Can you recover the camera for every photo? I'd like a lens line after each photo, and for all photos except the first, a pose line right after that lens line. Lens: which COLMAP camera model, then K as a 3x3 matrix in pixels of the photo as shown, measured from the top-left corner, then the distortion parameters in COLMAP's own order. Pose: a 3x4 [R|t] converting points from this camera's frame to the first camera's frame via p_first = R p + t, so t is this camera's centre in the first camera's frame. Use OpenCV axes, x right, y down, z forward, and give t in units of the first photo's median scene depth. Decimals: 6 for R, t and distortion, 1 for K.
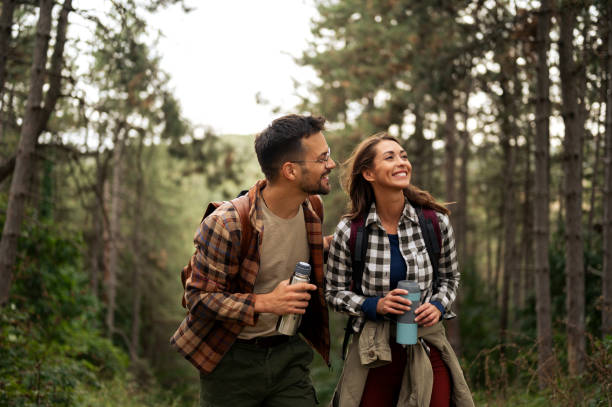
lens RADIAL K [[858.8, 0, 302.3], [0, 858.8, 206.1], [0, 0, 1]] dist [-0.023560, -0.031993]
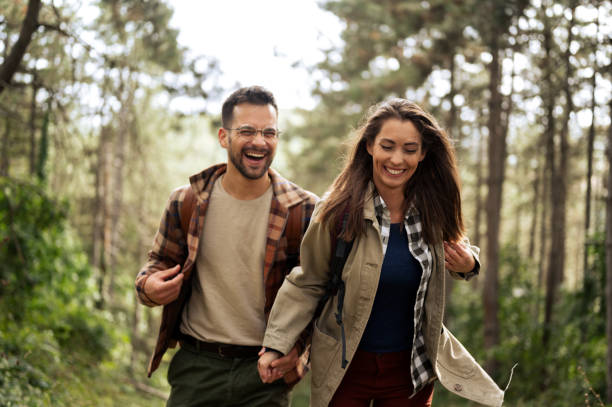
lens RADIAL K [[854.0, 0, 310.5], [0, 854.0, 201.7], [0, 0, 1]] dist [-0.006799, -0.000446]
pose [[0.999613, 0.027068, -0.006343, -0.005927], [-0.026927, 0.999406, 0.021487, 0.014130], [0.006921, -0.021308, 0.999749, 0.124528]]
